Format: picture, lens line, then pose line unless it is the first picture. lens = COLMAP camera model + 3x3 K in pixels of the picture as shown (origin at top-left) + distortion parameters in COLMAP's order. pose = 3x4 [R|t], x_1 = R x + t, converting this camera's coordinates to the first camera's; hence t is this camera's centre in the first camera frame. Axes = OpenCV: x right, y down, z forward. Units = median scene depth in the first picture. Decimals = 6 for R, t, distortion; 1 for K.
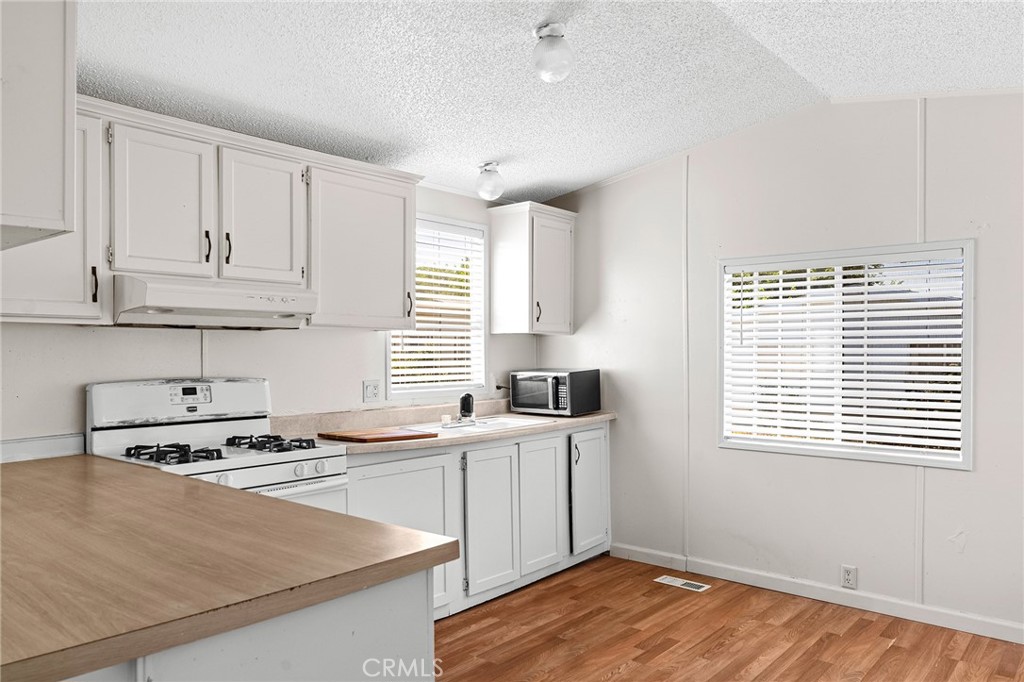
lens RADIAL K [[716.4, 0, 512.0], [0, 716.4, 341.0], [0, 0, 1]] dist [-0.006369, -0.001910]
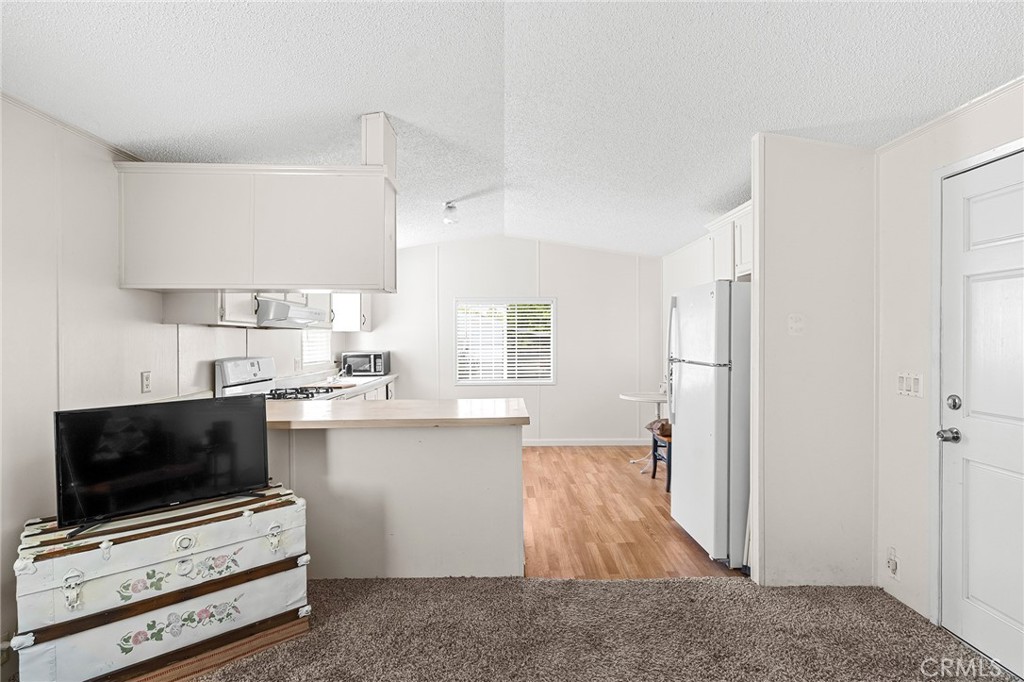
lens RADIAL K [[530.1, 0, 513.8], [0, 530.1, 336.5], [0, 0, 1]] dist [0.000609, 0.000478]
pose [[0.743868, -0.000758, 0.668326, -0.616518], [-0.000654, 0.999998, 0.001862, -0.000861], [-0.668326, -0.001822, 0.743866, -0.285641]]
